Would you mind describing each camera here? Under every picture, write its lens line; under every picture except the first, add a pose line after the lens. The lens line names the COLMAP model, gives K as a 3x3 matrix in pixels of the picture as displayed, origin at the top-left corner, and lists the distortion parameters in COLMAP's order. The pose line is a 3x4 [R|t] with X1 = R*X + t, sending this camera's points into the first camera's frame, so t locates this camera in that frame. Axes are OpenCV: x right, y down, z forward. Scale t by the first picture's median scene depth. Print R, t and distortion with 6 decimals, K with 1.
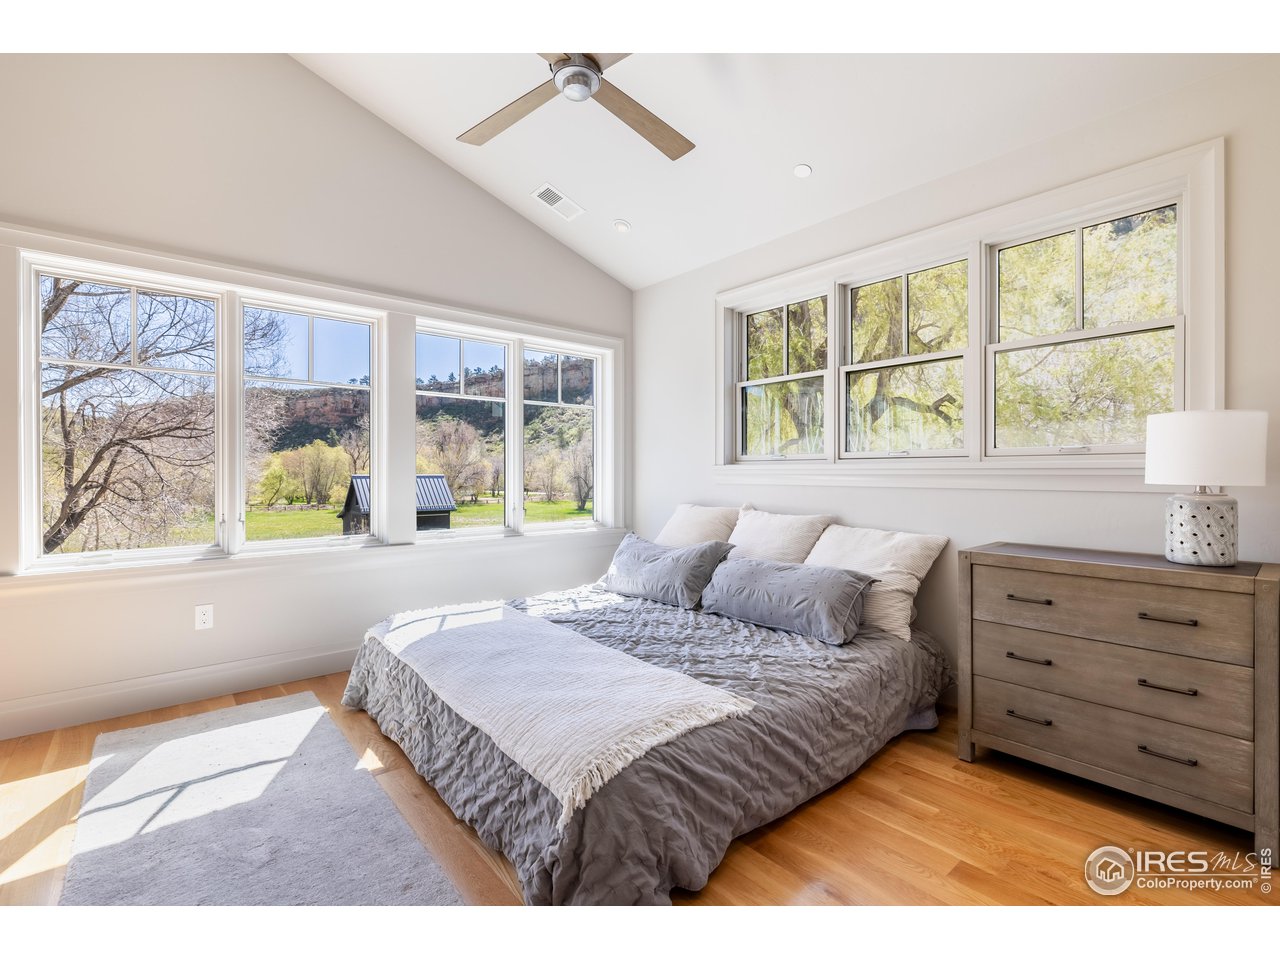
lens RADIAL K [[580.9, 0, 634.2], [0, 580.9, 469.6], [0, 0, 1]] dist [-0.009008, 0.001273]
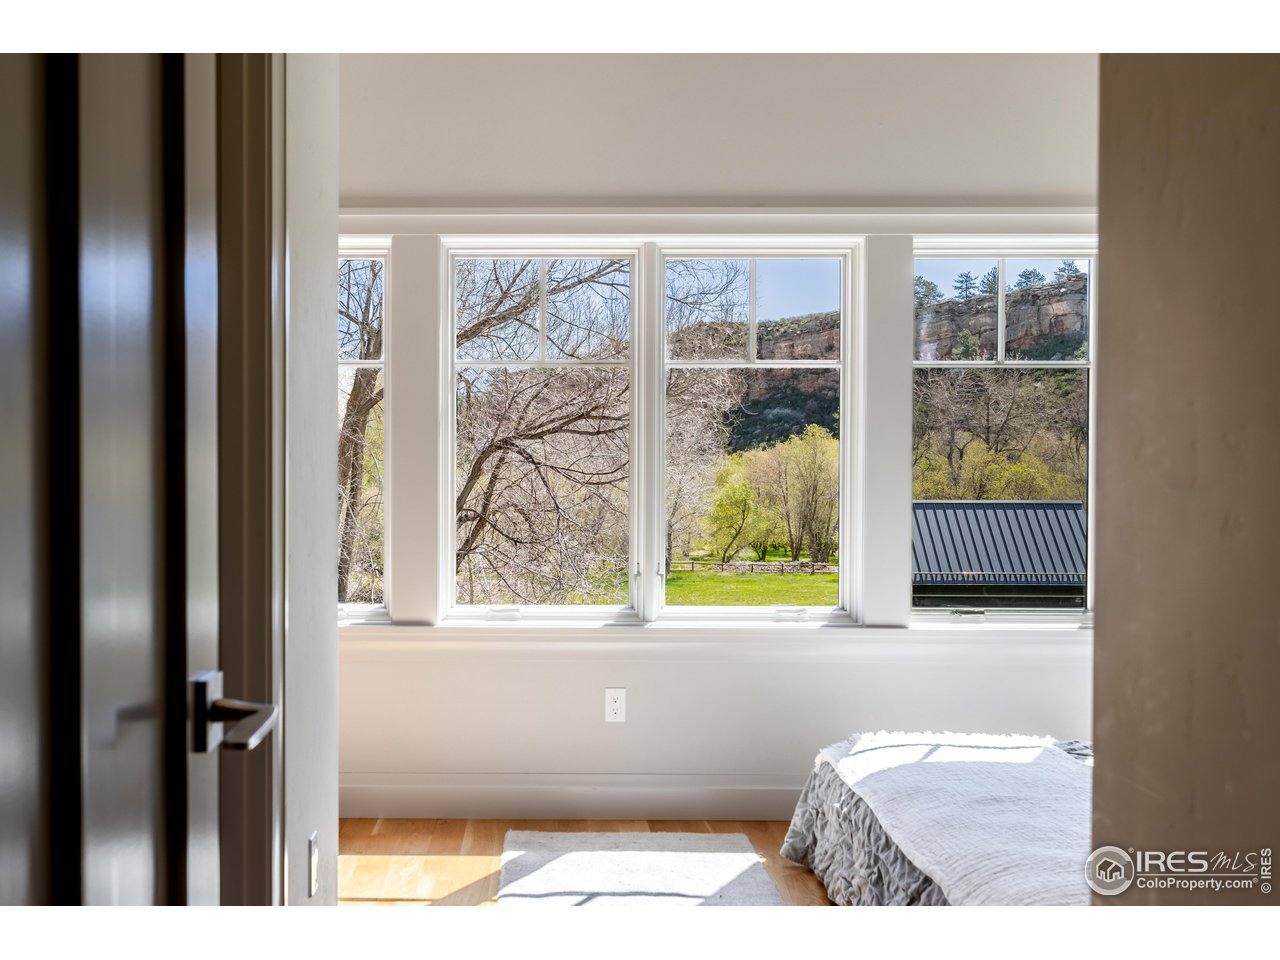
lens RADIAL K [[567.6, 0, 636.4], [0, 567.6, 484.7], [0, 0, 1]] dist [-0.020189, 0.000235]
pose [[0.823847, -0.026081, -0.566212, -0.321127], [-0.004274, 0.998627, -0.052218, 0.017381], [0.566796, 0.045440, 0.822604, 0.429184]]
